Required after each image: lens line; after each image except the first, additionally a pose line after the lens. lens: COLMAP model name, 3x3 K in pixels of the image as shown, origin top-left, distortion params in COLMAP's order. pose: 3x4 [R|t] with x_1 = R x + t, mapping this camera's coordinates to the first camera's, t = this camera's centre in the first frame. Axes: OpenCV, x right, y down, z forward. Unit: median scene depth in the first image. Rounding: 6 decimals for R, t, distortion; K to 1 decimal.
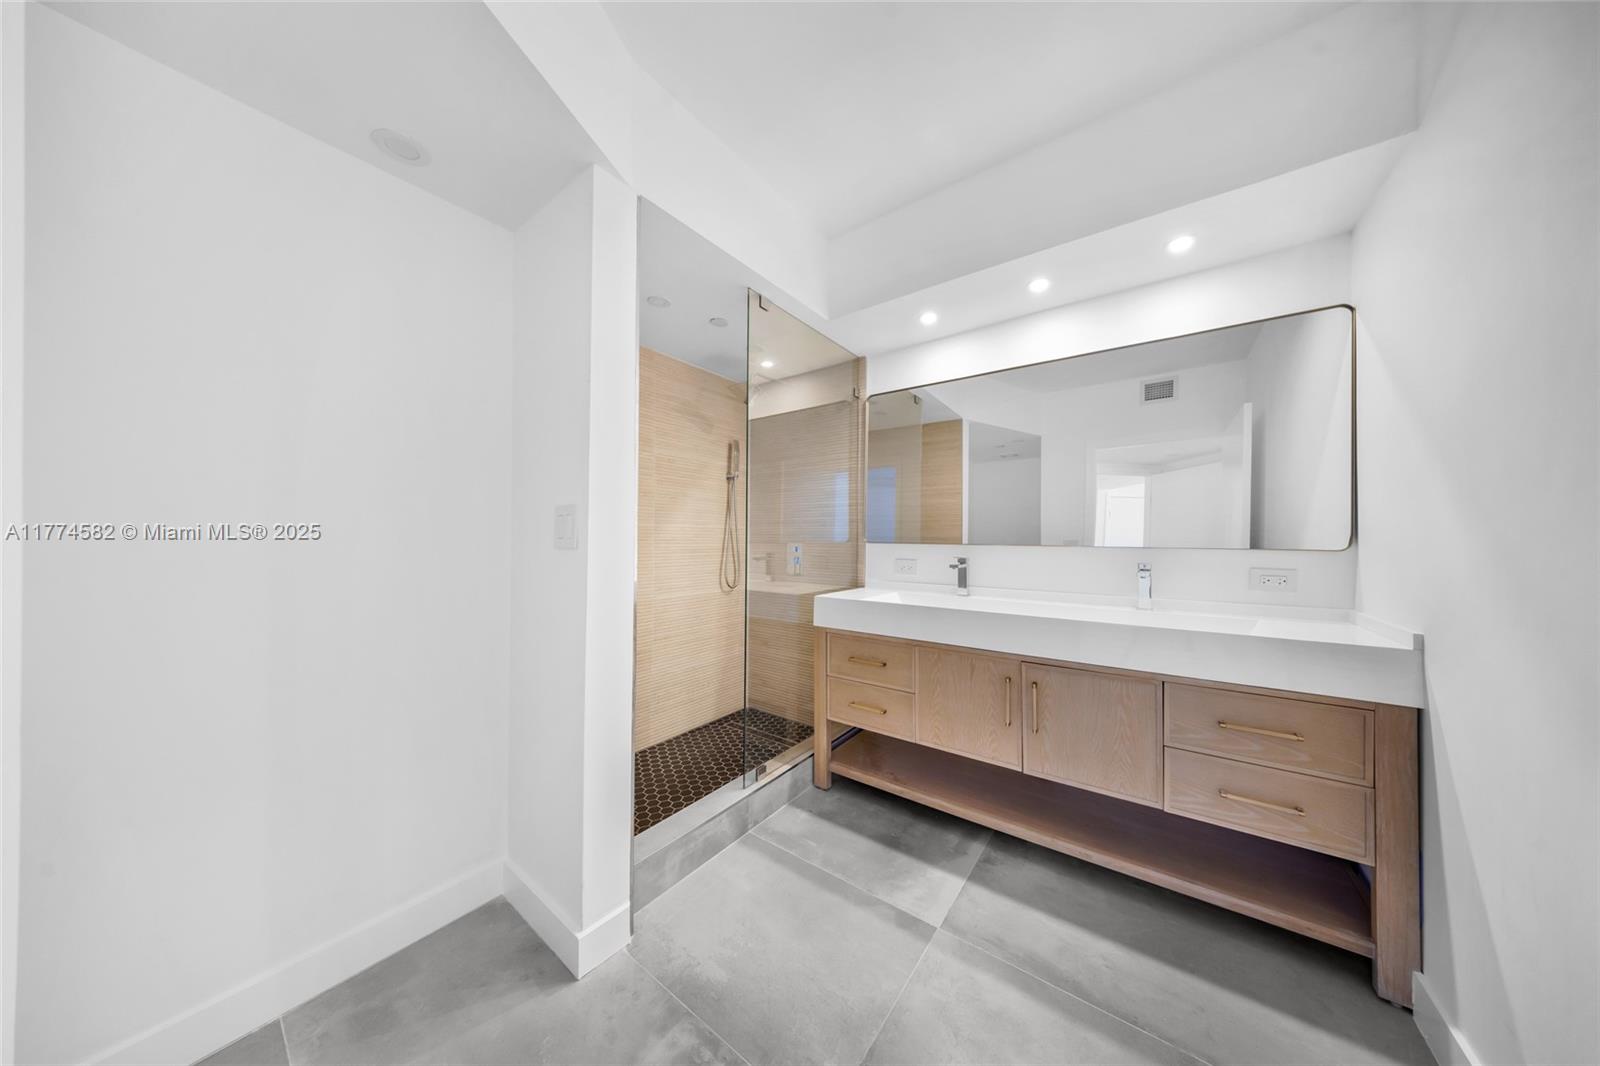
lens RADIAL K [[467.6, 0, 800.0], [0, 467.6, 533.0], [0, 0, 1]] dist [0.000279, -0.000058]
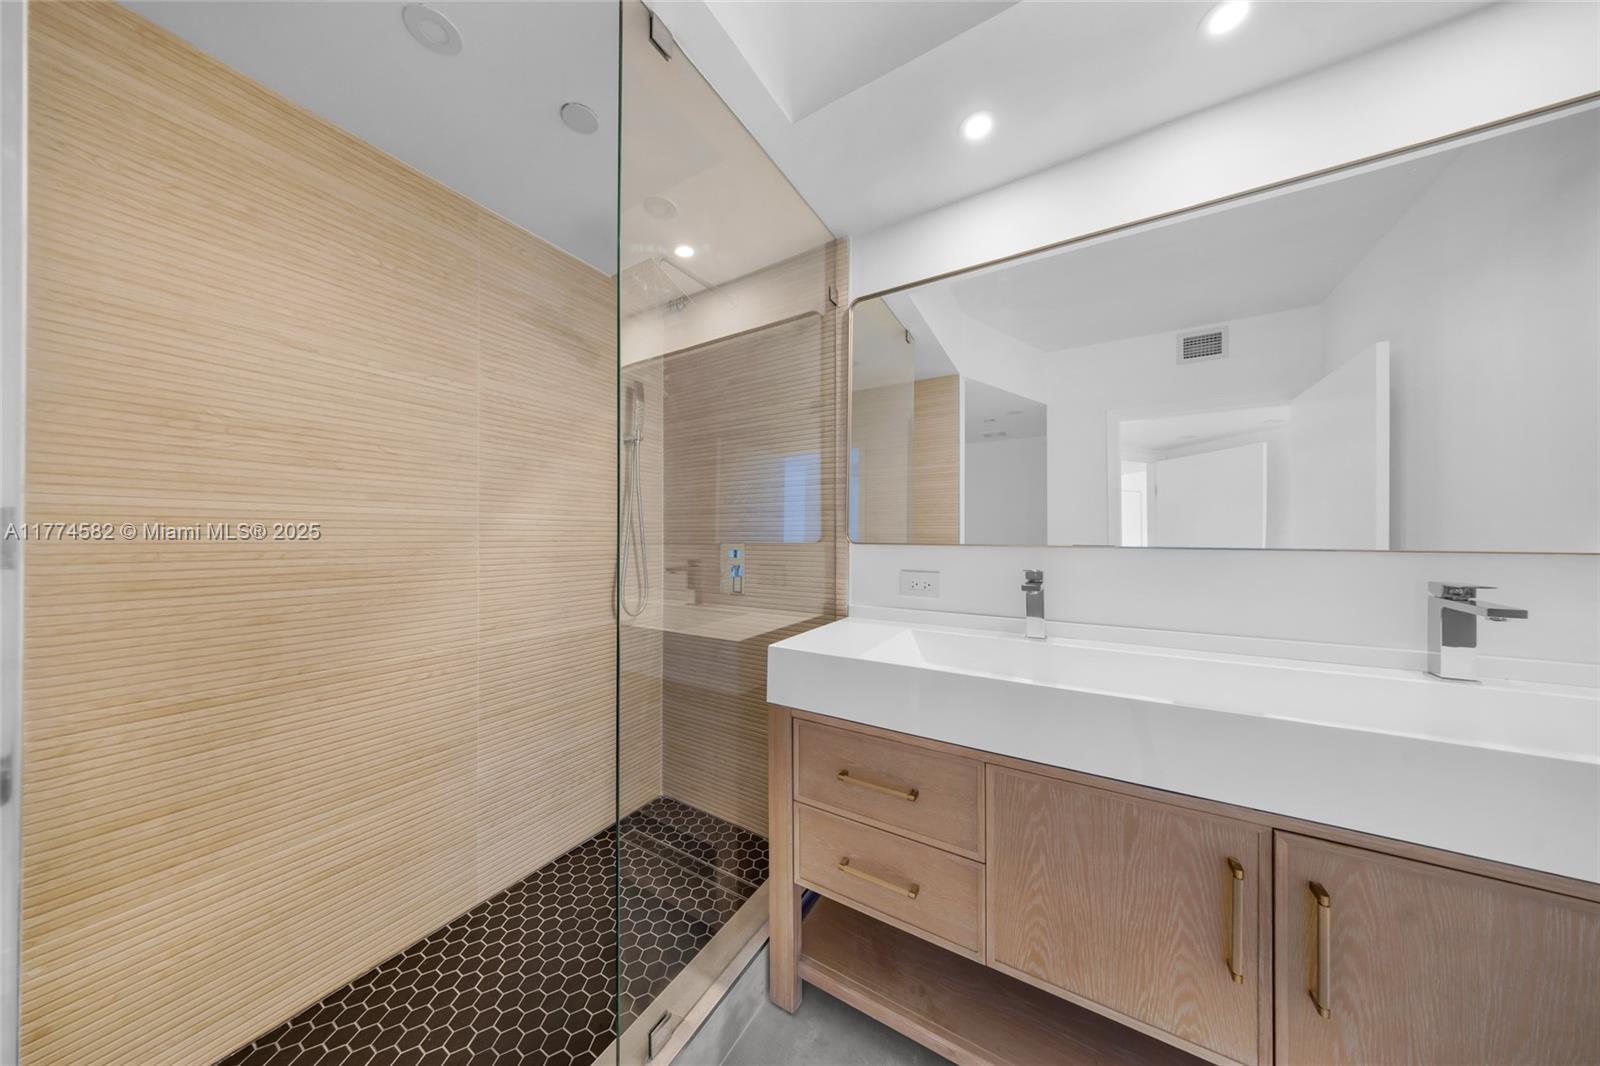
lens RADIAL K [[473.0, 0, 794.6], [0, 473.0, 551.3], [0, 0, 1]] dist [-0.000375, -0.000021]
pose [[0.993822, -0.007018, 0.110761, 0.001564], [0.002314, 0.999092, 0.042543, 0.004341], [-0.110959, -0.042024, 0.992936, 0.390737]]
